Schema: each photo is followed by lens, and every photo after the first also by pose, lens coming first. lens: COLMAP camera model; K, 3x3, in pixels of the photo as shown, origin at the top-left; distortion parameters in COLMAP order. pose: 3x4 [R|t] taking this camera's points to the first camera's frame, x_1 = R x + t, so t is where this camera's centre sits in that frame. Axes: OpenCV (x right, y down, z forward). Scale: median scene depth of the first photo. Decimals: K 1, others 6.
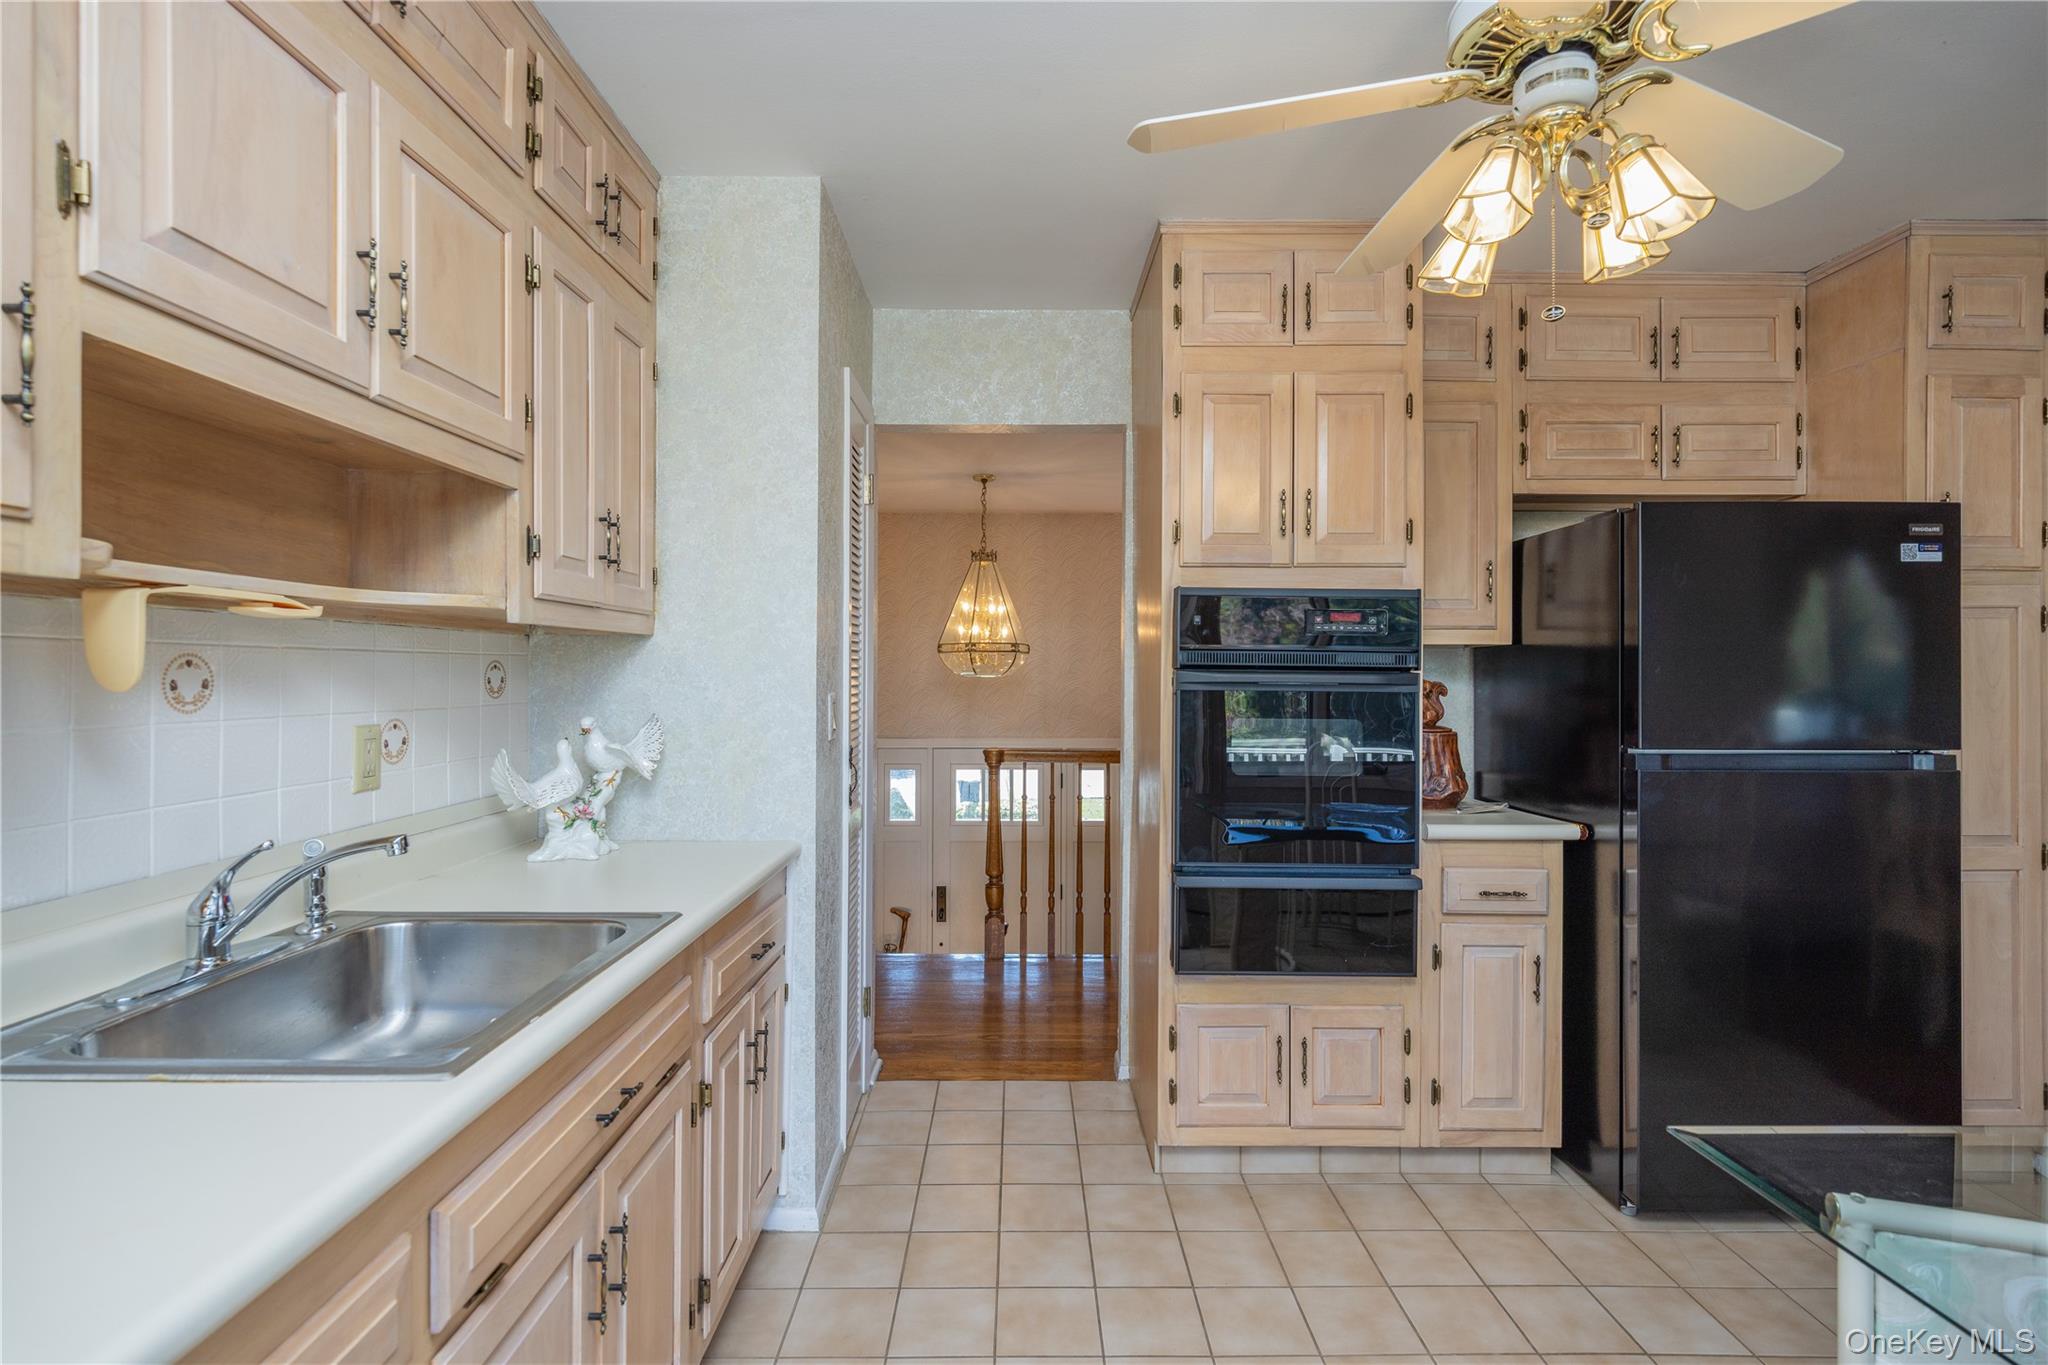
lens RADIAL K [[964.2, 0, 1019.9], [0, 964.2, 673.5], [0, 0, 1]] dist [0.000078, 0.000151]
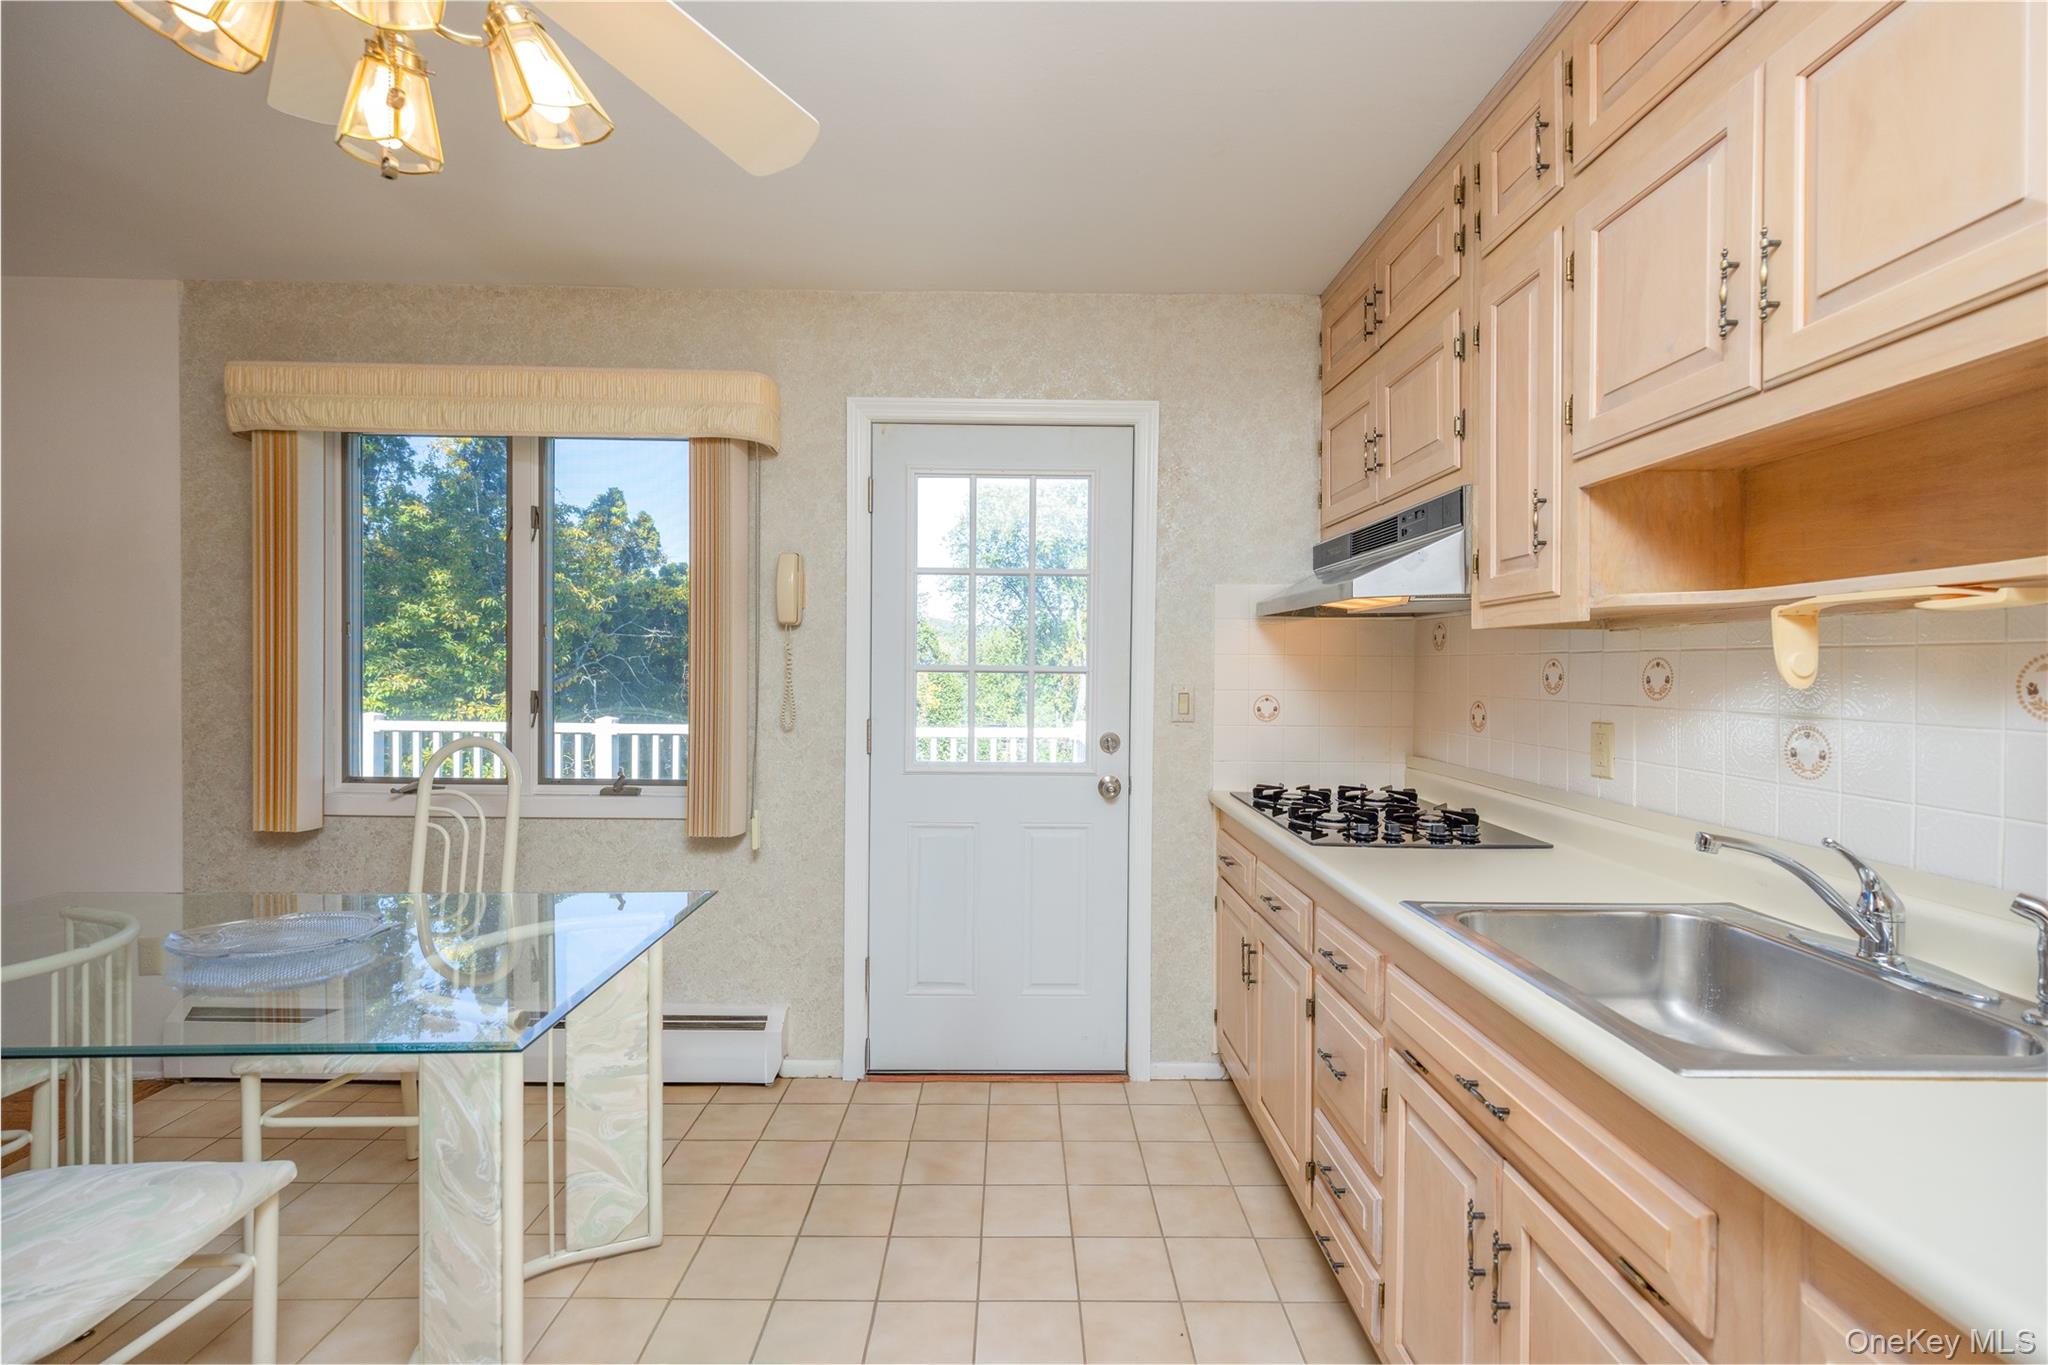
lens RADIAL K [[929.2, 0, 1024.7], [0, 929.2, 675.3], [0, 0, 1]] dist [0.000744, 0.000078]
pose [[-0.999900, -0.007531, 0.011960, 0.056605], [-0.007381, 0.999894, 0.012571, -0.005024], [-0.012053, 0.012482, -0.999849, 1.949124]]
